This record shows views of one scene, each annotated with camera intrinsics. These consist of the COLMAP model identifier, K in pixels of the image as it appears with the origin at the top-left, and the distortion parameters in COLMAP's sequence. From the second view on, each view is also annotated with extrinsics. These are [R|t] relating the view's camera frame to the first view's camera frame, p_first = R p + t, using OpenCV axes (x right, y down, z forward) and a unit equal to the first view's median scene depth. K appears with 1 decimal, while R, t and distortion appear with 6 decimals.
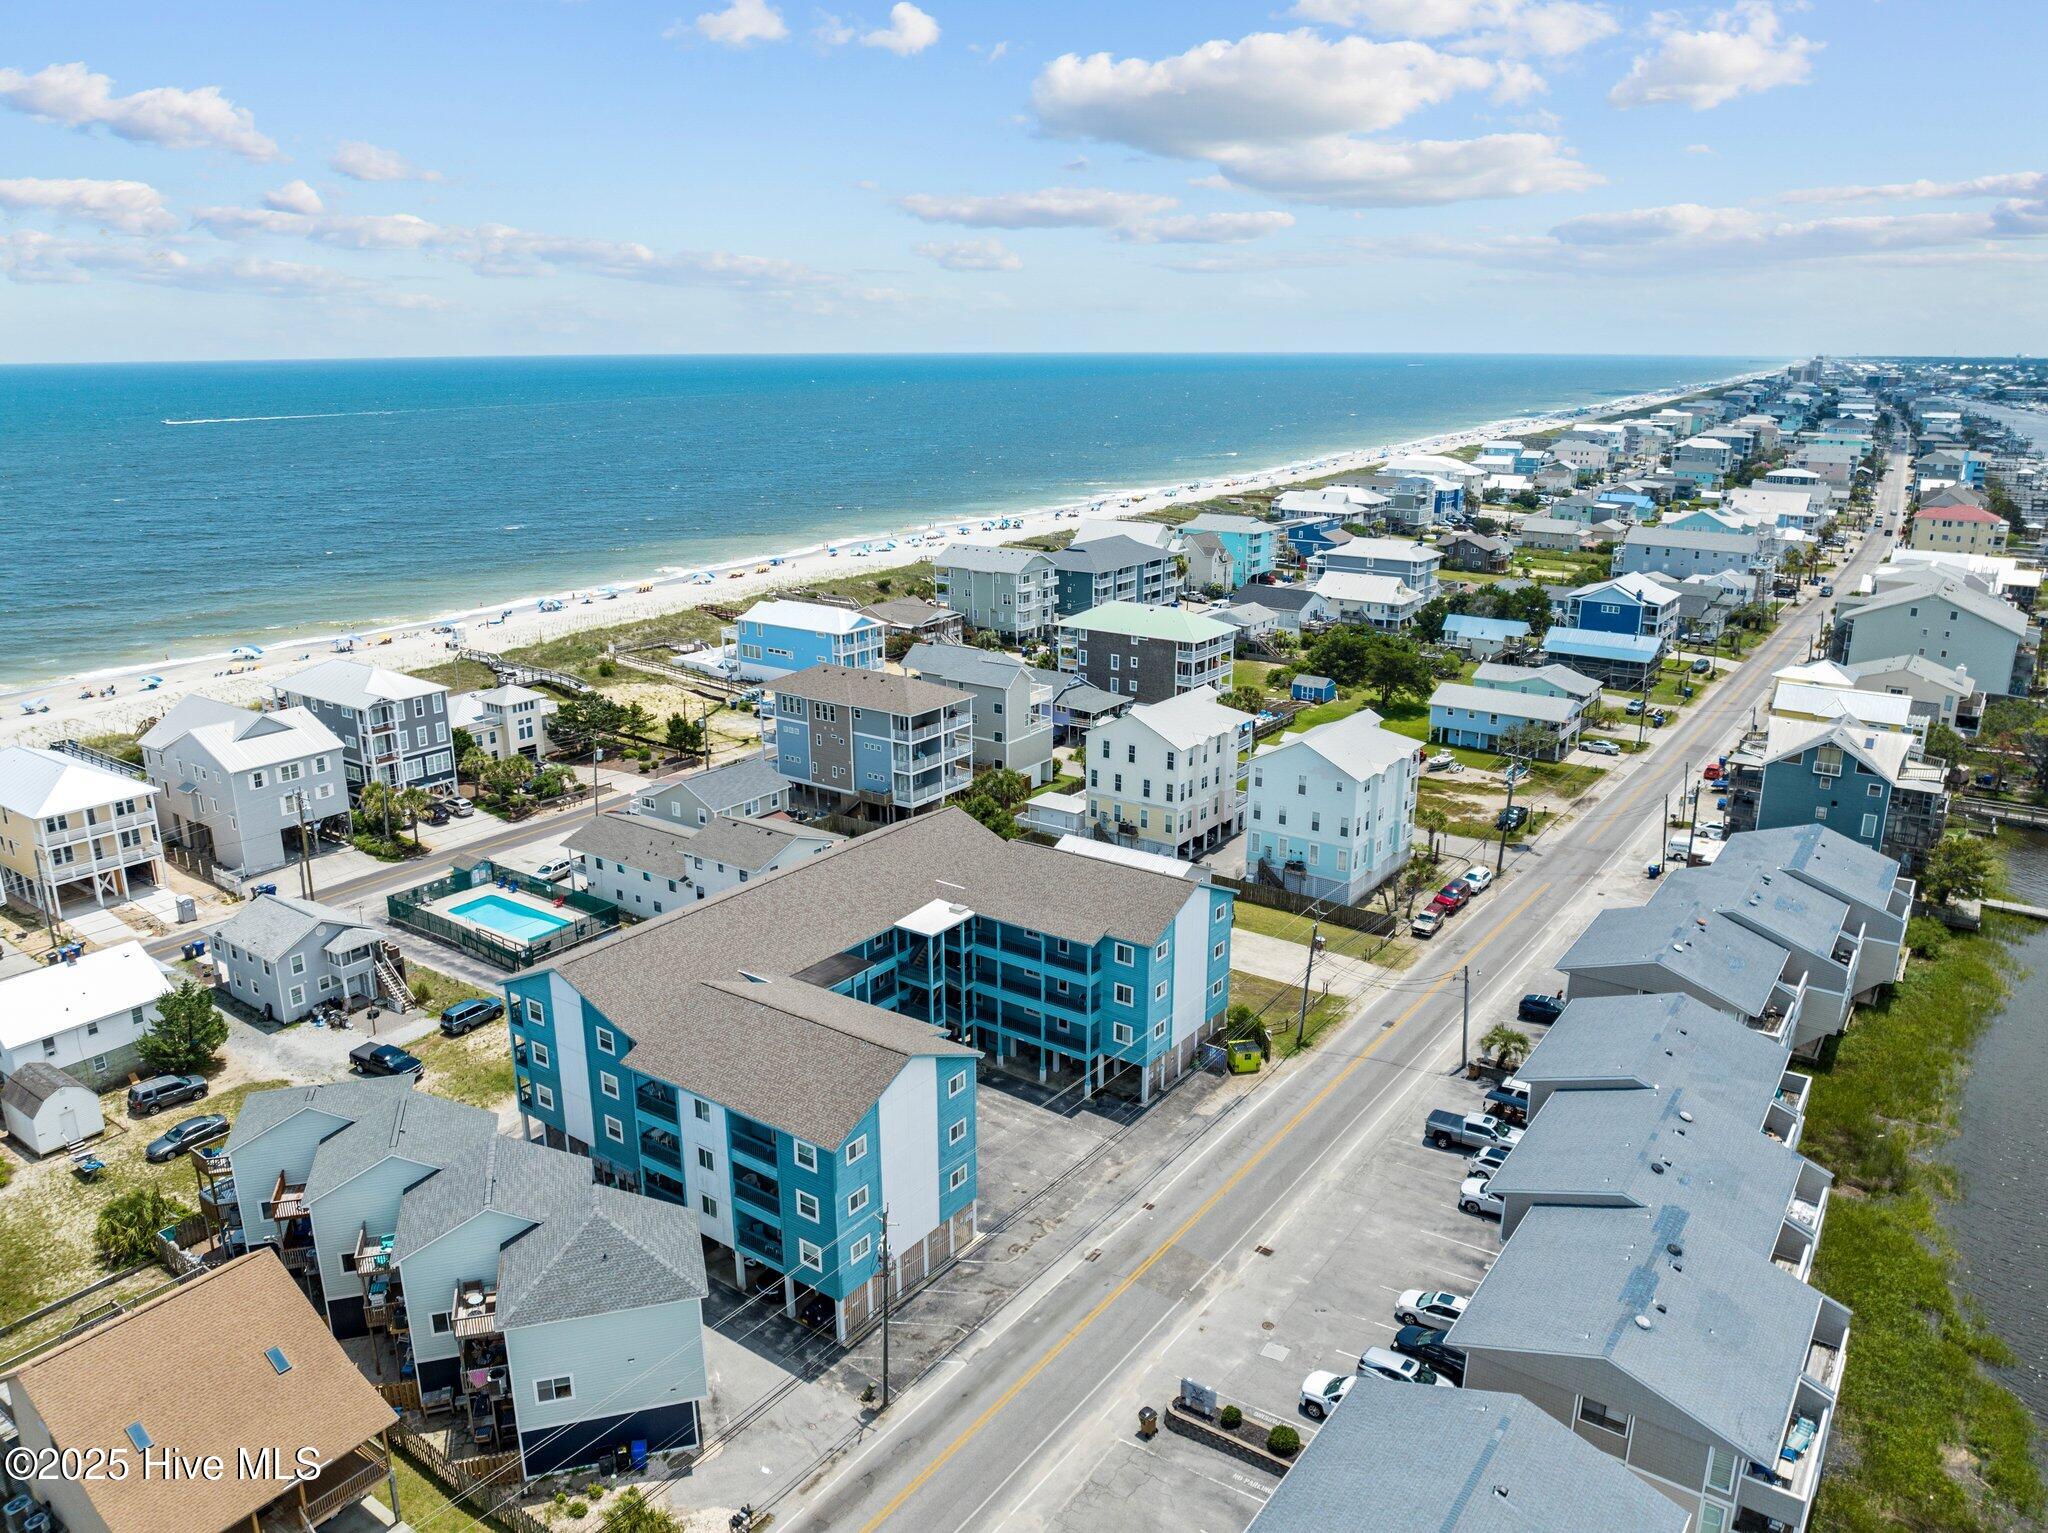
lens RADIAL K [[1443.0, 0, 1026.0], [0, 1443.0, 764.6], [0, 0, 1]] dist [-0.035925, -0.003603]
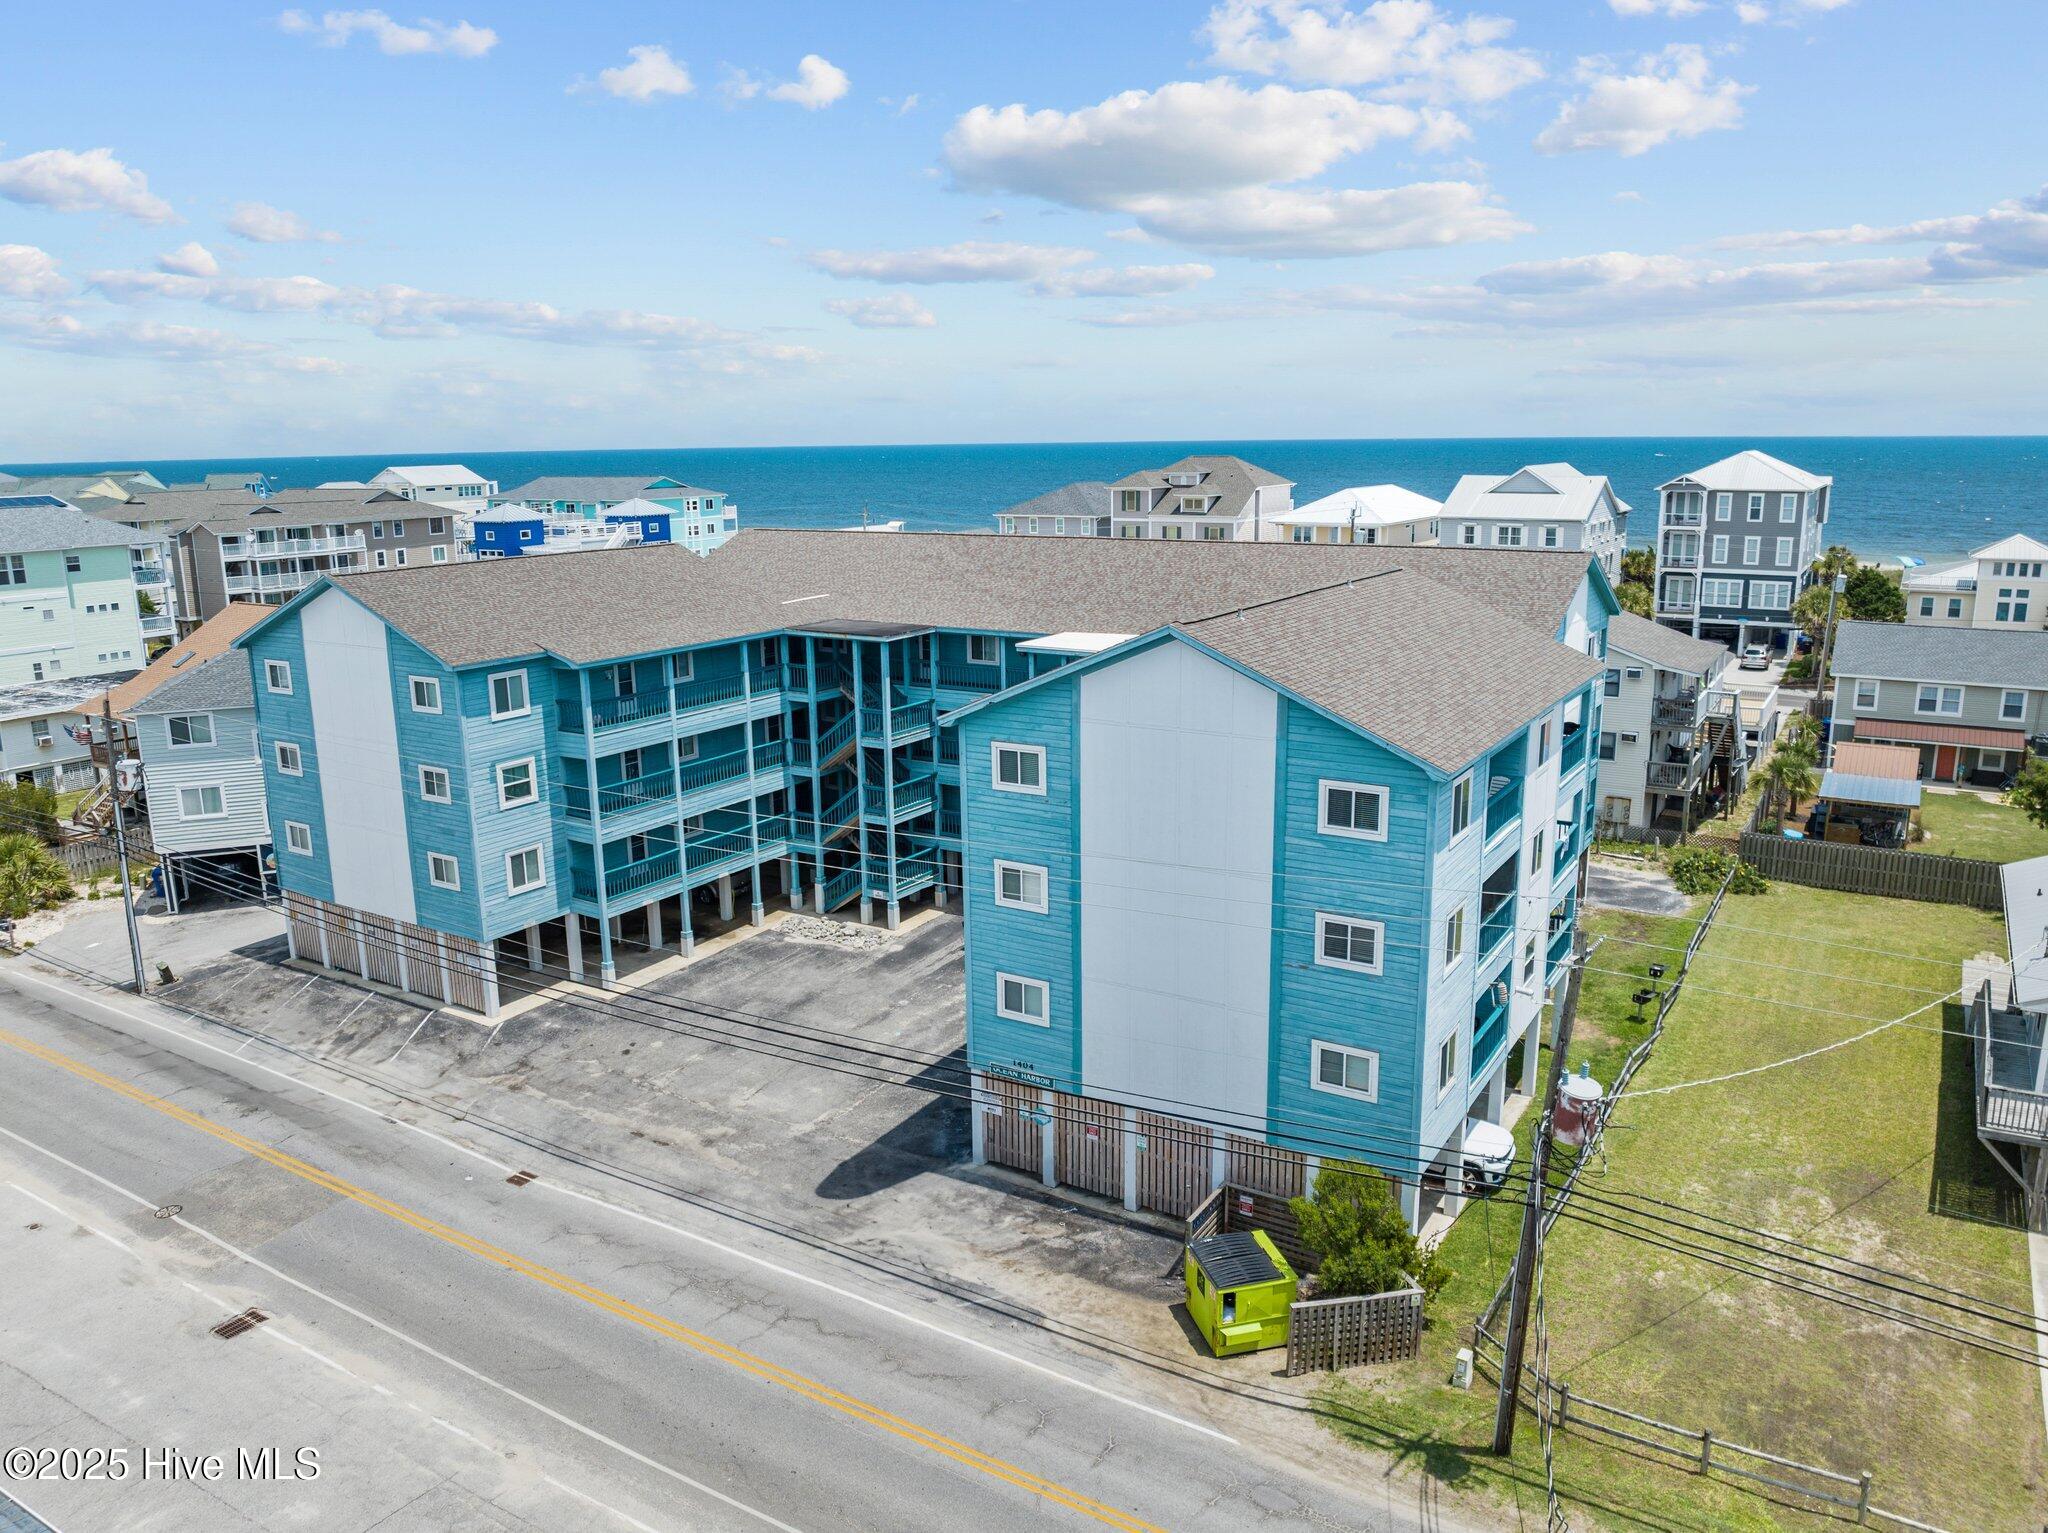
lens RADIAL K [[1459.8, 0, 1026.9], [0, 1459.8, 768.3], [0, 0, 1]] dist [-0.039206, 0.002297]
pose [[0.060340, 0.220383, -0.973545, 0.434508], [-0.264515, 0.943984, 0.197296, 0.056480], [0.962492, 0.245612, 0.115255, 0.940825]]
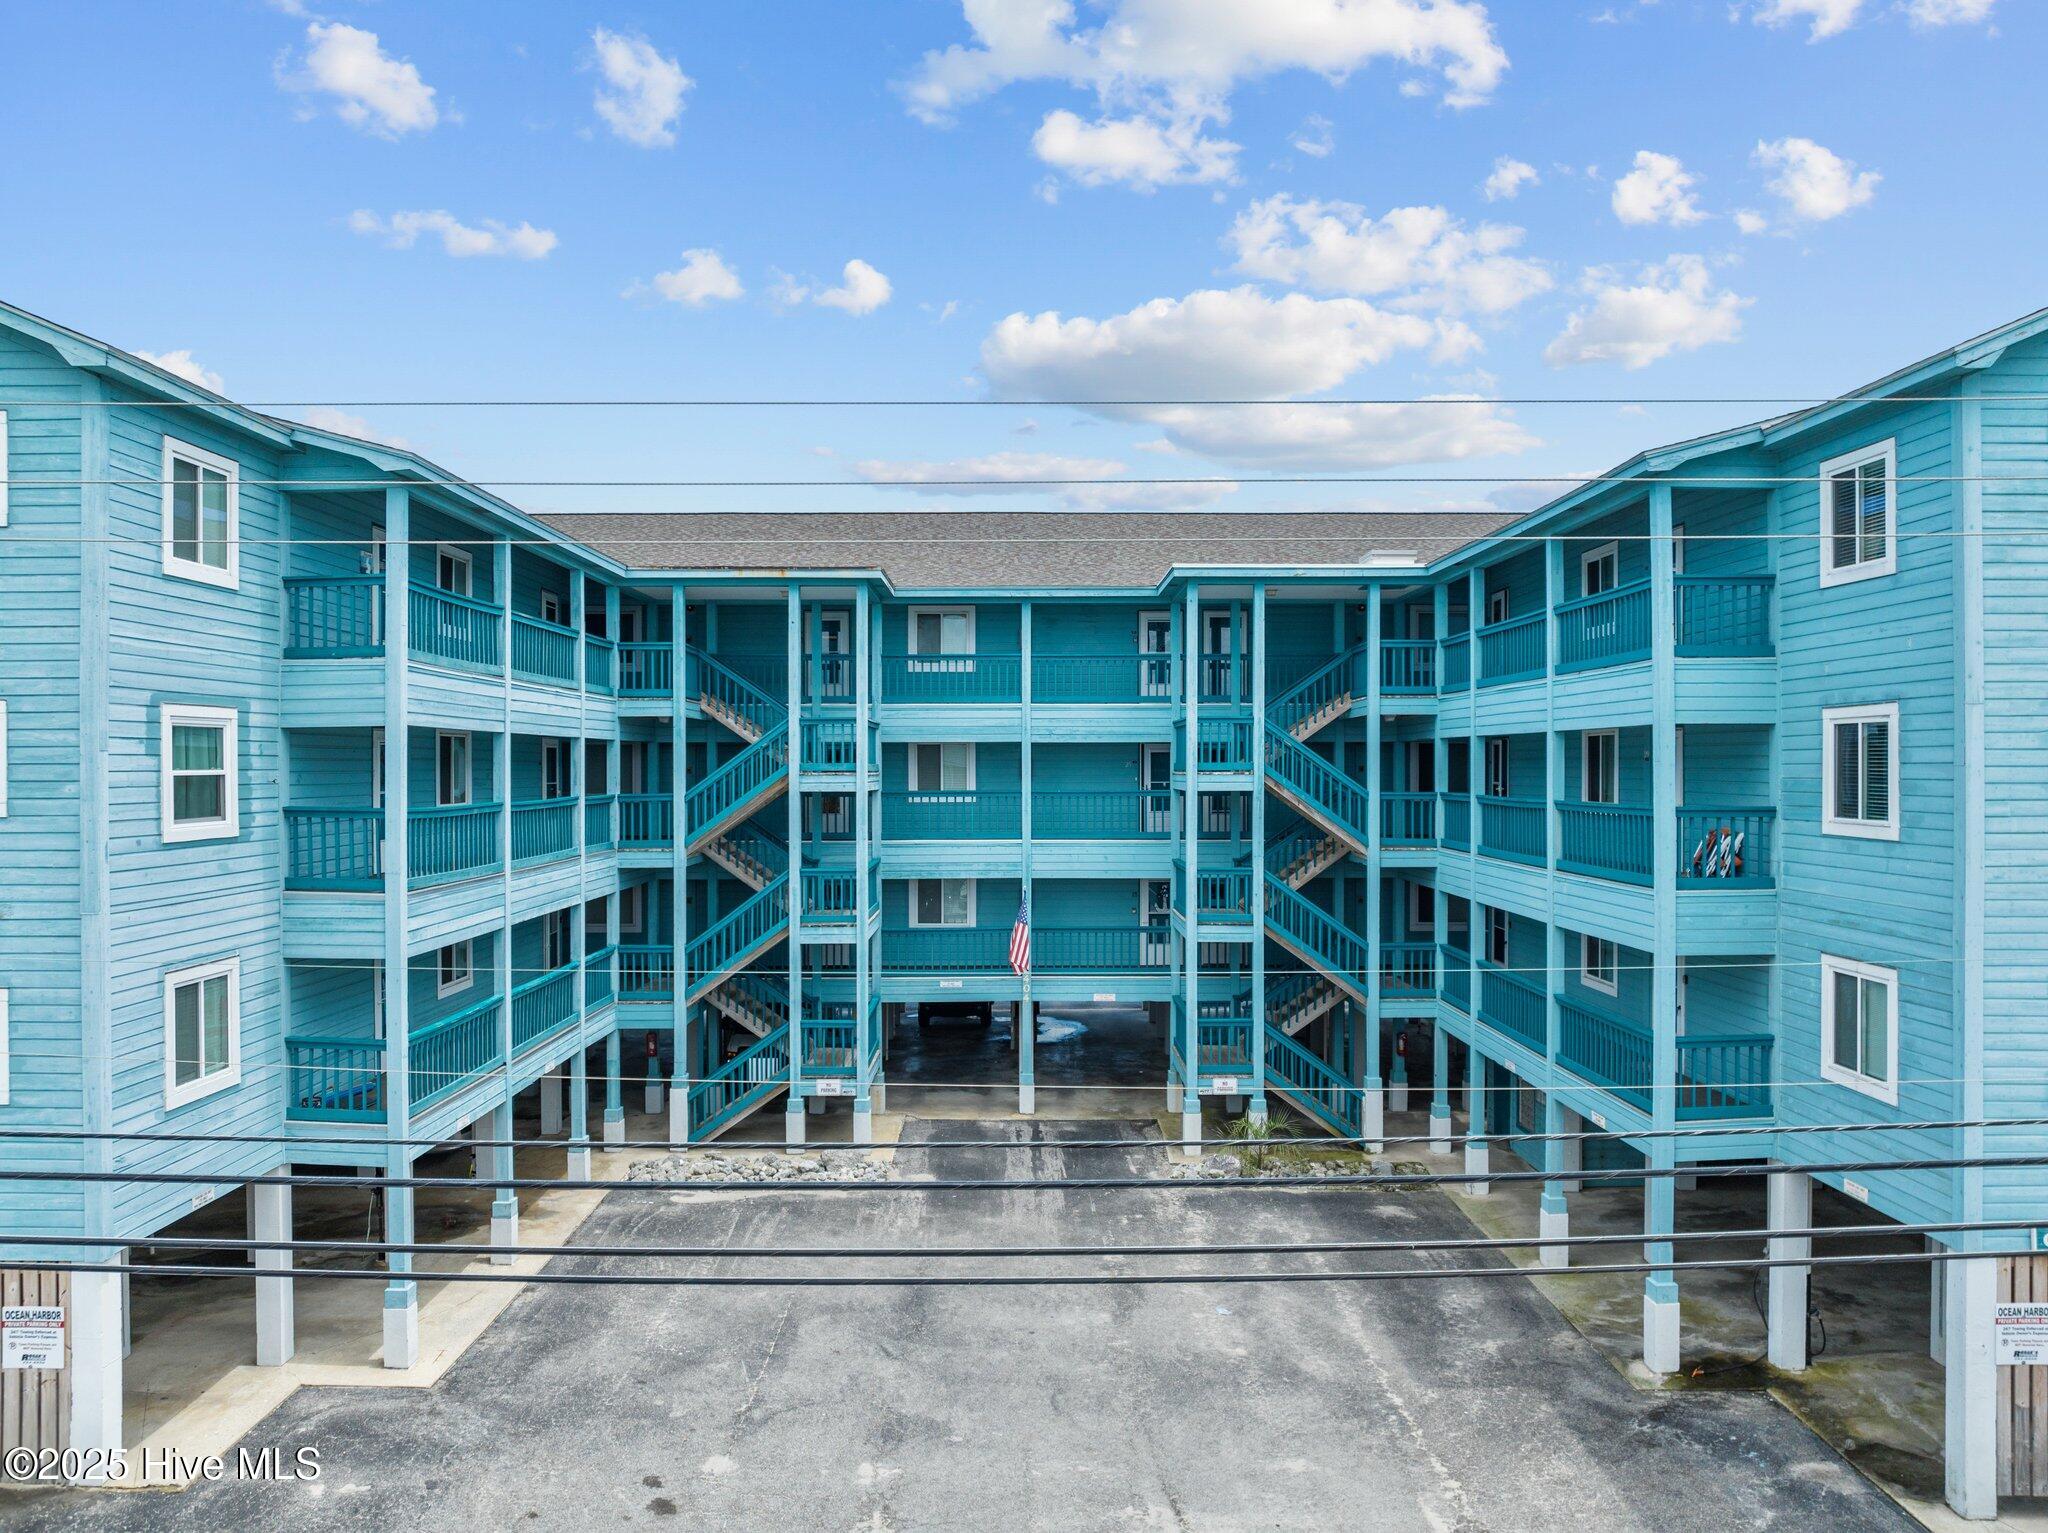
lens RADIAL K [[1448.4, 0, 1024.0], [0, 1448.4, 766.5], [0, 0, 1]] dist [-0.039085, -0.001239]
pose [[0.582737, 0.001443, -0.812659, 0.145241], [-0.225761, 0.960923, -0.160182, 0.205199], [0.780672, 0.276811, 0.560292, 0.816309]]
